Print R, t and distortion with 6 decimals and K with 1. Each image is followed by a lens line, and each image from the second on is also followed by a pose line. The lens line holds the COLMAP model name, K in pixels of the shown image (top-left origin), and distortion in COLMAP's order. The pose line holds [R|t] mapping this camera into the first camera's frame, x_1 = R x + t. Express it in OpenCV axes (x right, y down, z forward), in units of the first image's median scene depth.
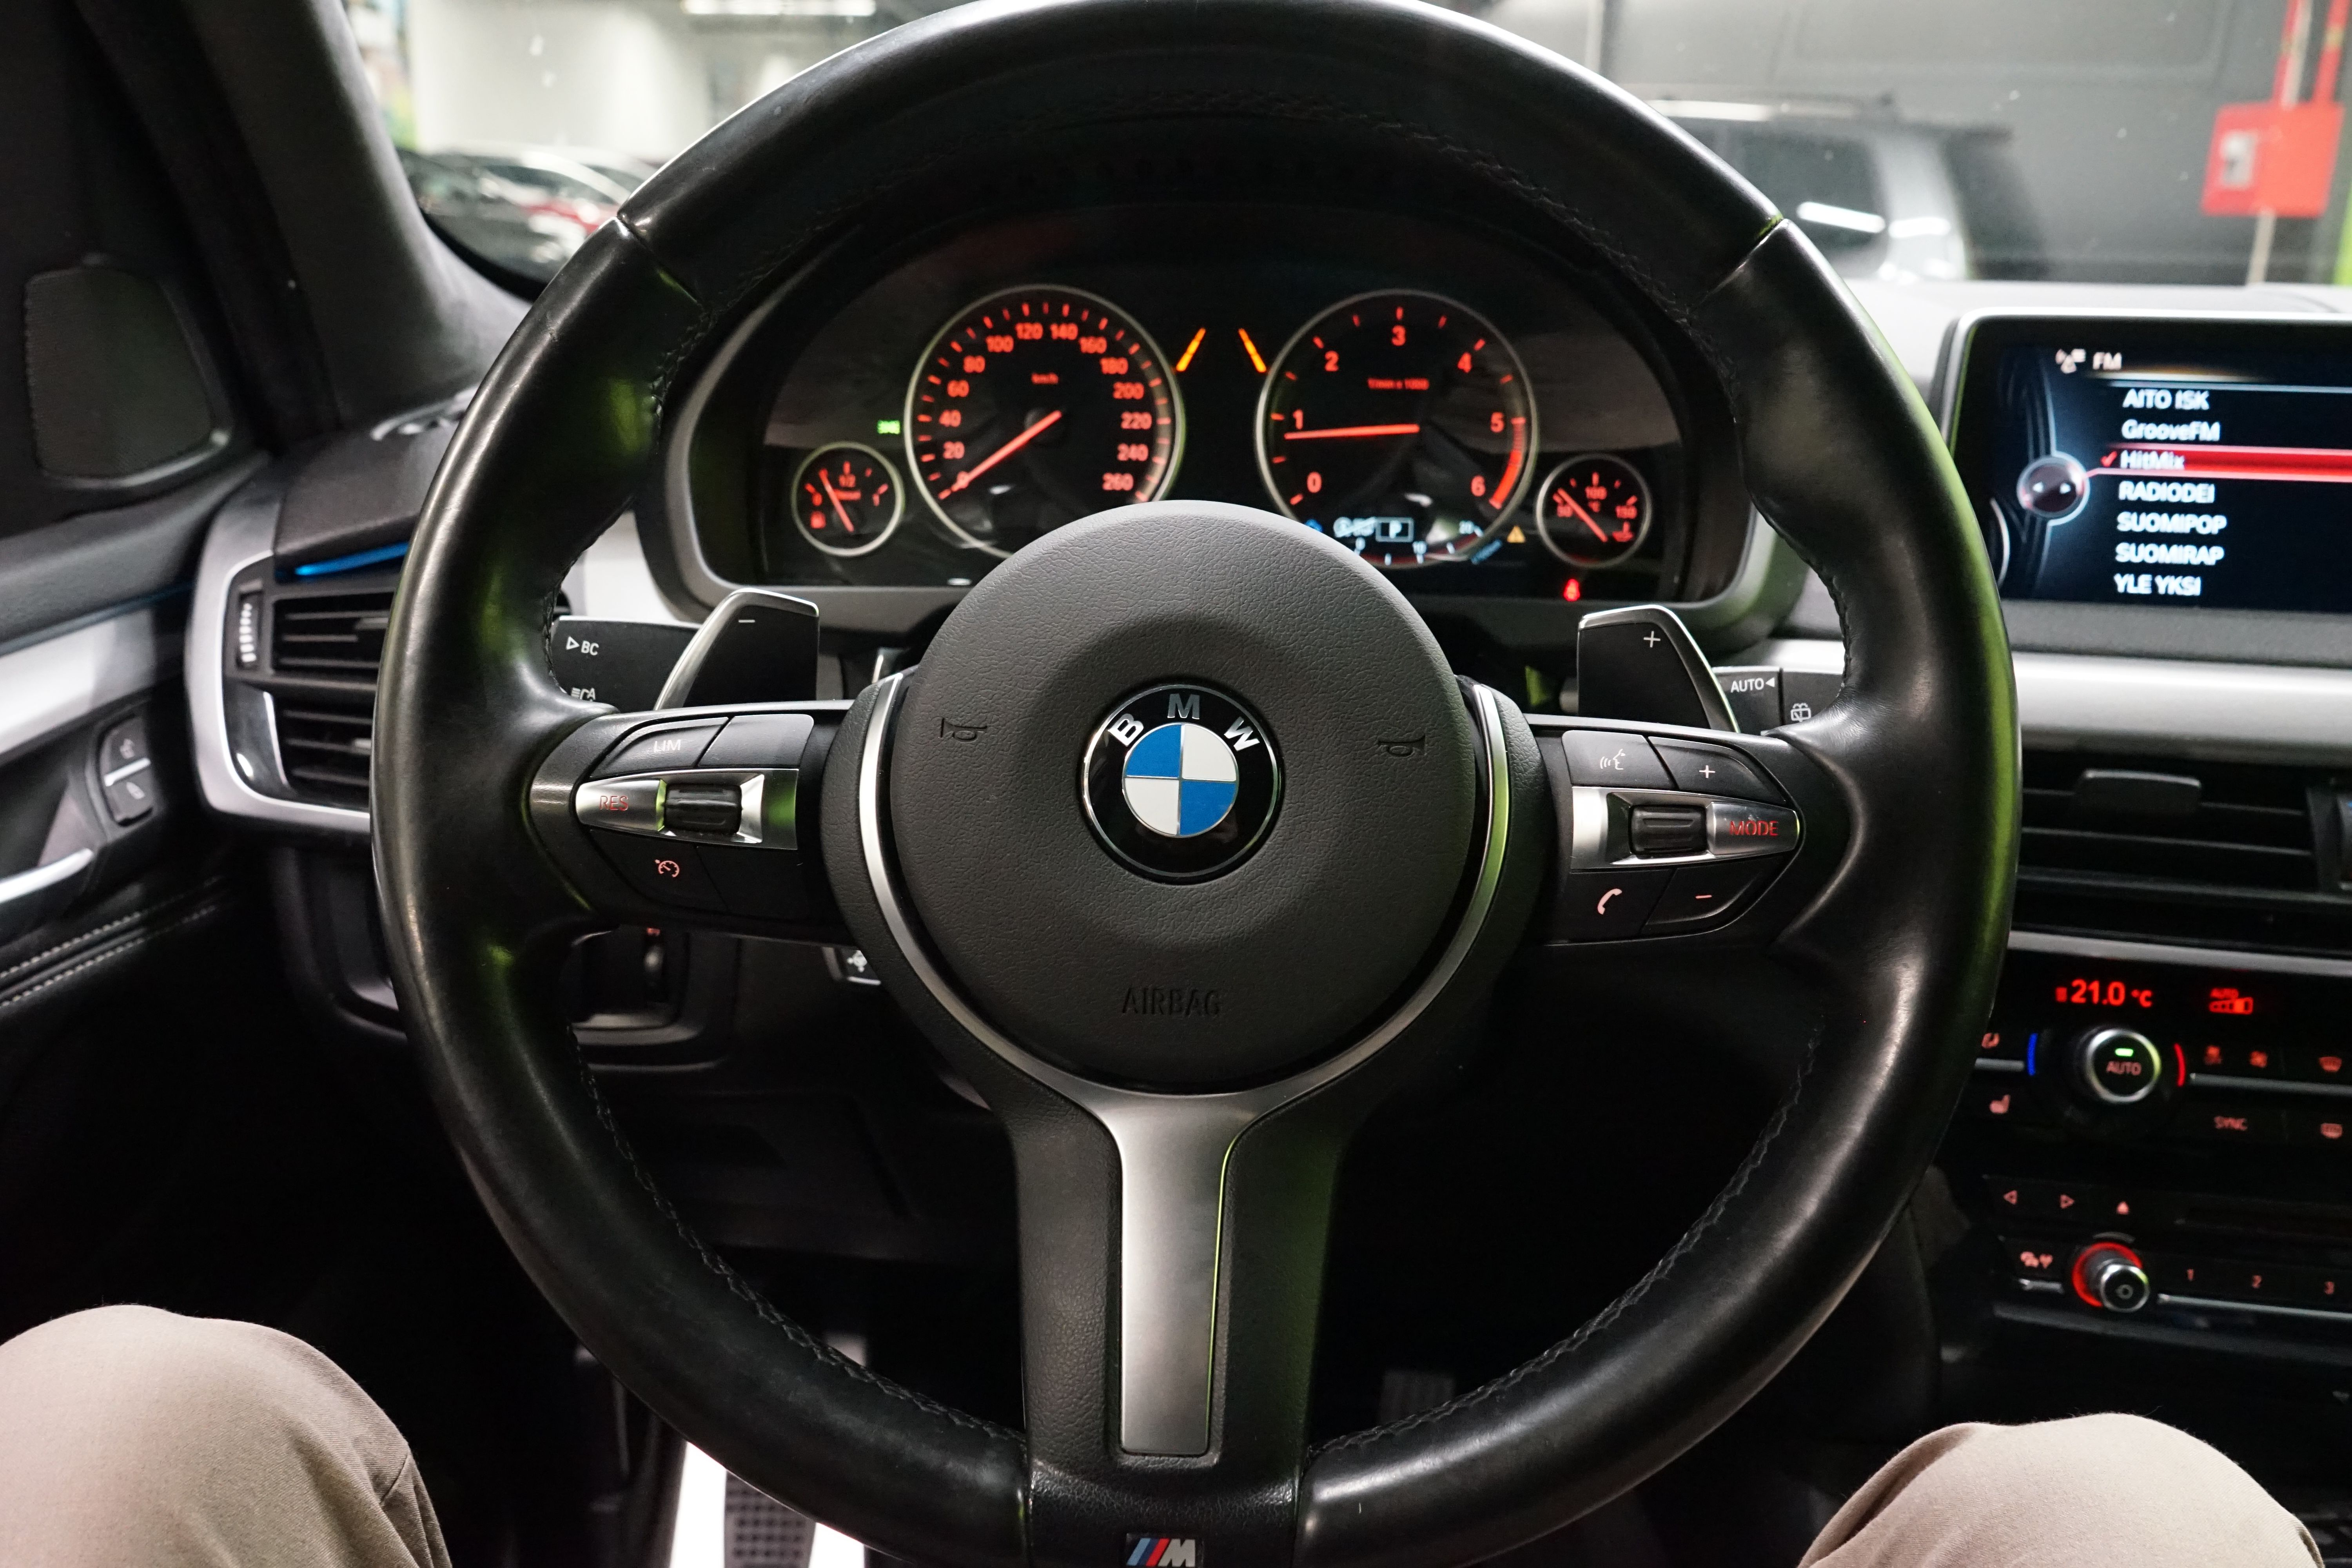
lens RADIAL K [[1888.1, 0, 1173.6], [0, 1888.1, 800.8], [0, 0, 1]] dist [-0.000329, -0.001750]
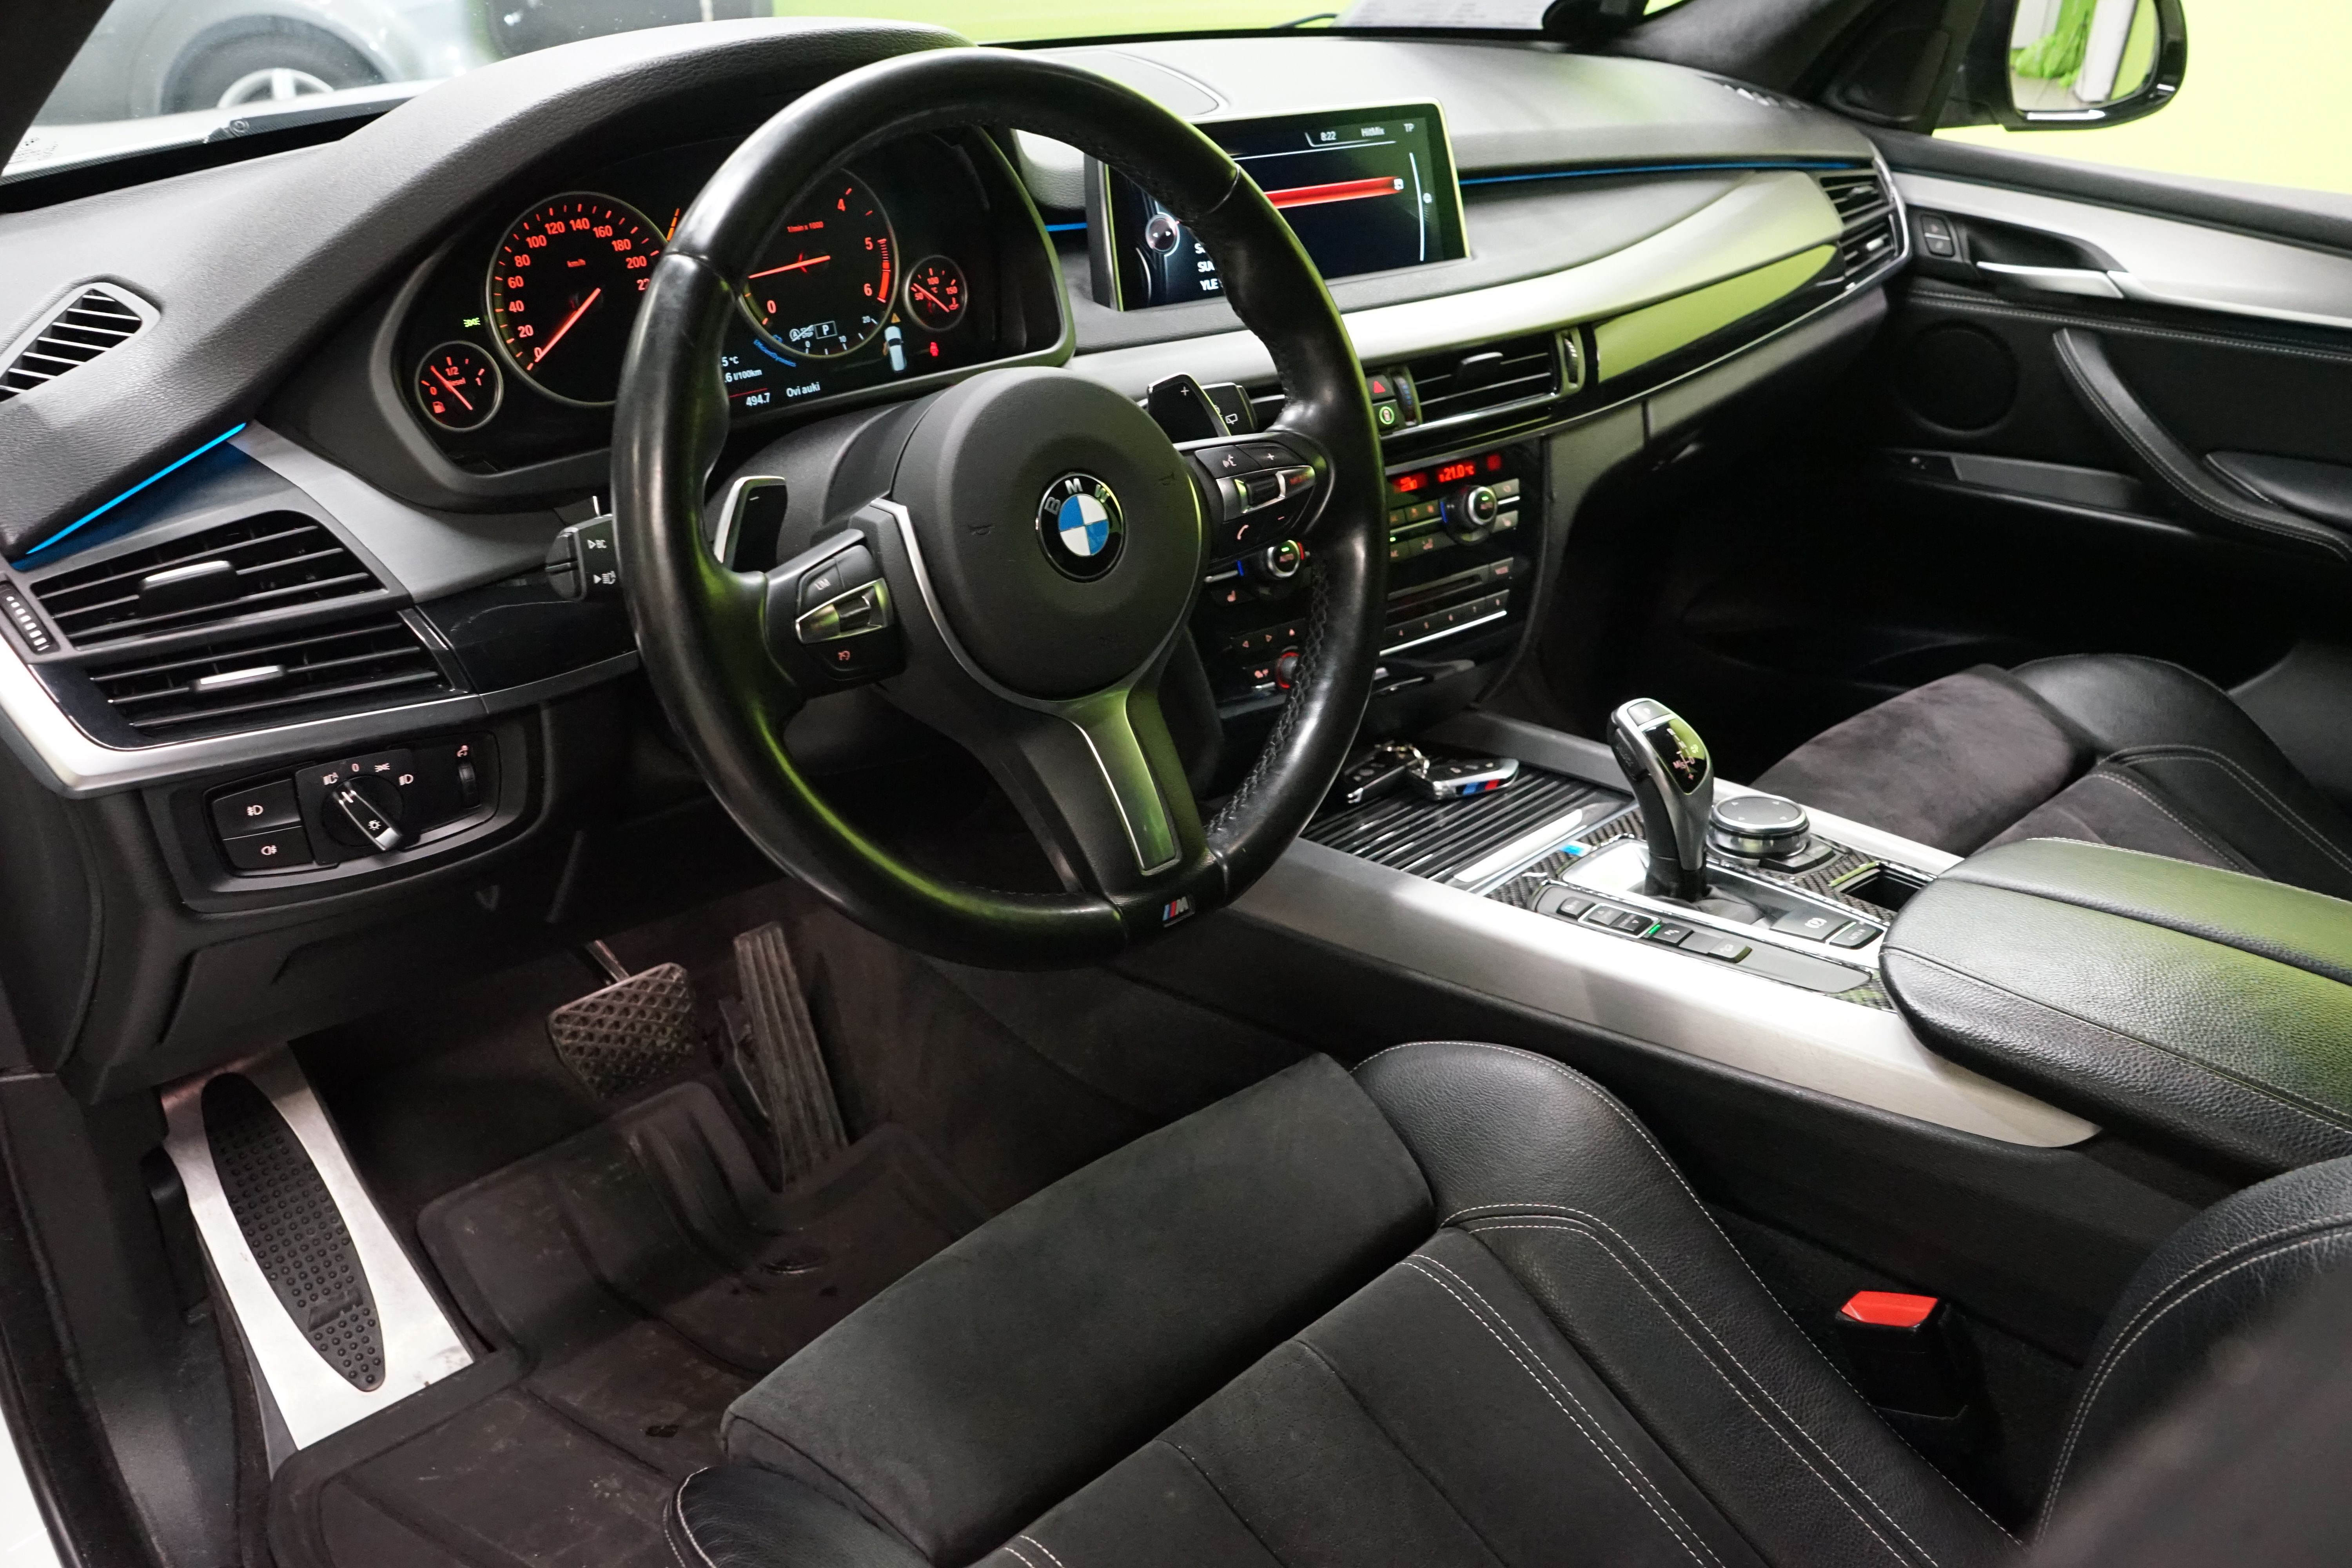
lens RADIAL K [[1888.1, 0, 1173.6], [0, 1888.1, 800.8], [0, 0, 1]] dist [-0.000329, -0.001750]
pose [[0.711698, -0.339272, 0.615127, -0.708807], [0.203609, 0.937680, 0.281601, -0.159185], [-0.672331, -0.075169, 0.736424, -0.271876]]
